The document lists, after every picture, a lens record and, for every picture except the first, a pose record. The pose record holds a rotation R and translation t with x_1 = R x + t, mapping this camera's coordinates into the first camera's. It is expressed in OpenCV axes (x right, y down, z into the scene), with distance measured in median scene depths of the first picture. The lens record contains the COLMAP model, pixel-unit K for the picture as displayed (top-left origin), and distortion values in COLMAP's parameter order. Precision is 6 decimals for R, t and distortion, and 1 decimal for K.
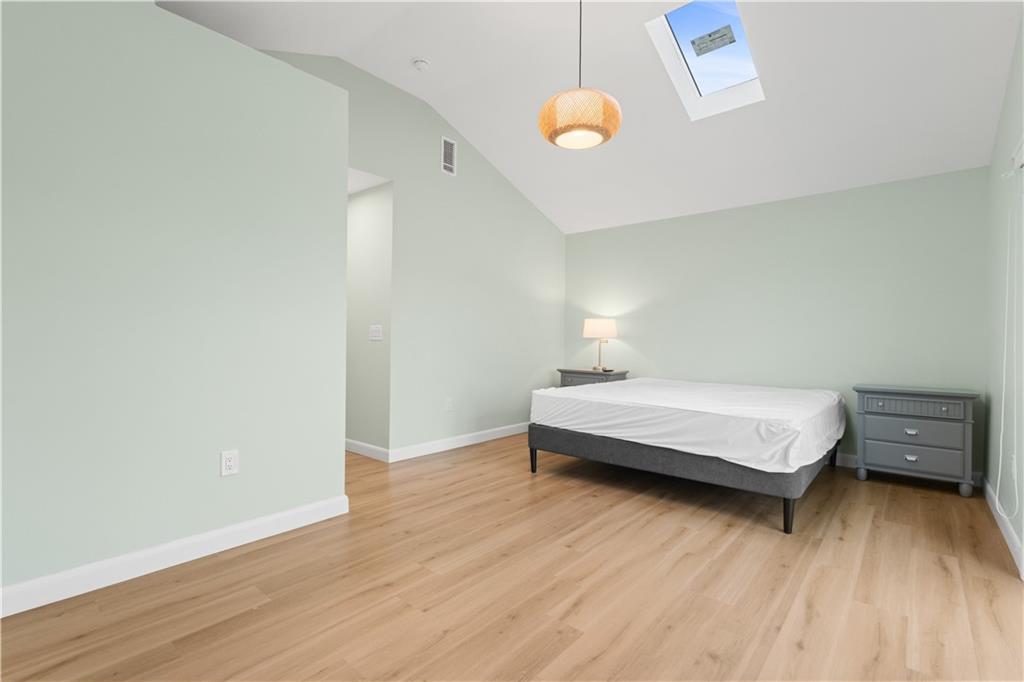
lens RADIAL K [[473.6, 0, 512.3], [0, 473.6, 334.6], [0, 0, 1]] dist [-0.000396, -0.000060]
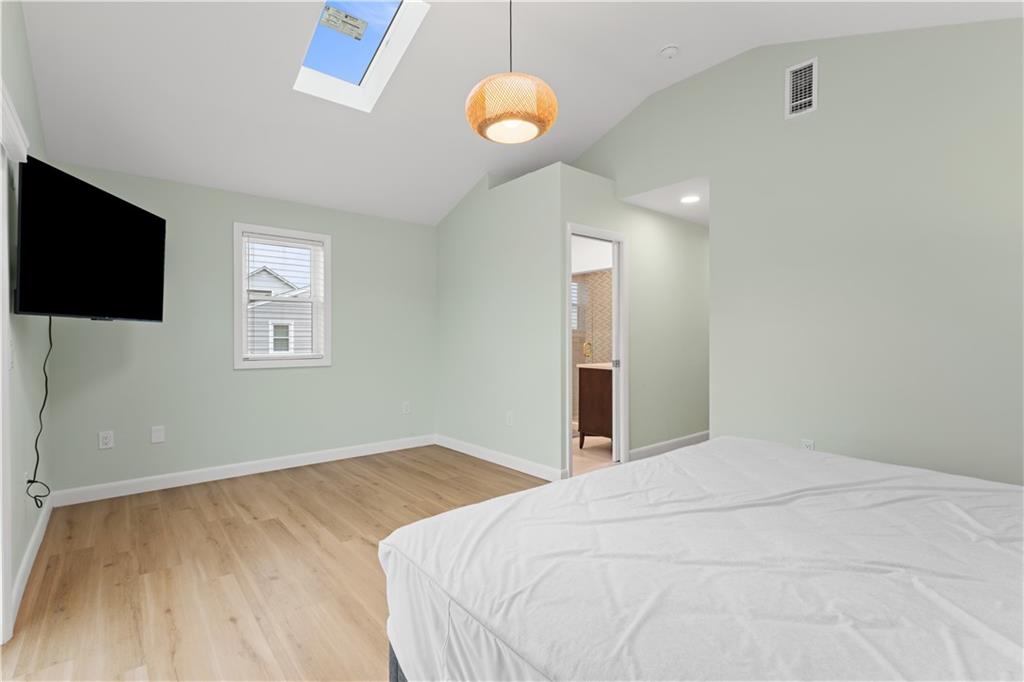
lens RADIAL K [[473.6, 0, 512.3], [0, 473.6, 334.6], [0, 0, 1]] dist [-0.000396, -0.000060]
pose [[-0.167559, -0.015406, -0.985742, 1.378921], [0.005983, 0.999844, -0.016644, -0.019065], [0.985844, -0.008687, -0.167441, 1.566908]]
